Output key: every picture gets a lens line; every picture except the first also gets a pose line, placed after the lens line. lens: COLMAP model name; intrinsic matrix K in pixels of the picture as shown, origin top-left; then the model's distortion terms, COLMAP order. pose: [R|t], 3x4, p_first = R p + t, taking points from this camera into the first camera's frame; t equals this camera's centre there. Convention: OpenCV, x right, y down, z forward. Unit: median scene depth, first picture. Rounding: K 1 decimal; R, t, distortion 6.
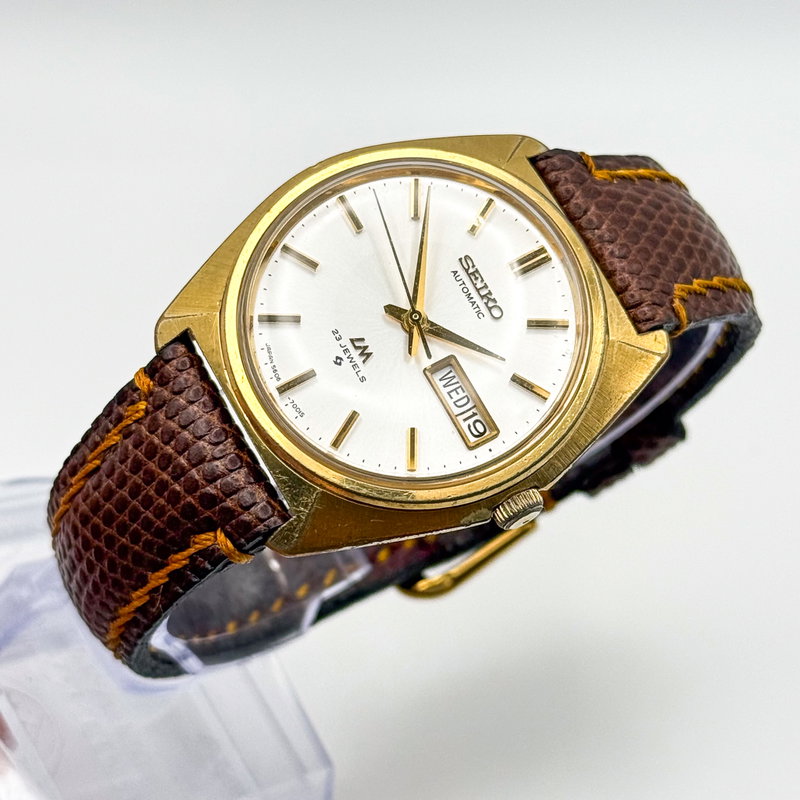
lens RADIAL K [[2223.3, 0, 403.6], [0, 2223.3, 402.1], [0, 0, 1]] dist [-0.093330, 0.000000]
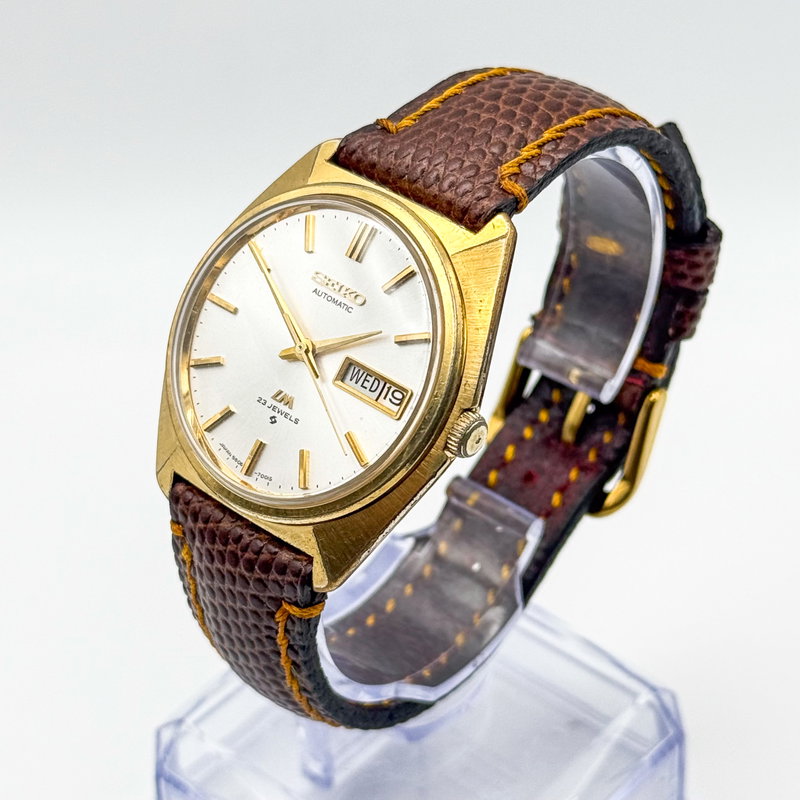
lens RADIAL K [[2223.3, 0, 401.1], [0, 2223.3, 395.6], [0, 0, 1]] dist [-0.093330, 0.000000]
pose [[0.744380, -0.581589, -0.328106, 0.391469], [0.576261, 0.807742, -0.124402, 0.147307], [0.337376, -0.096473, 0.936414, -0.025888]]
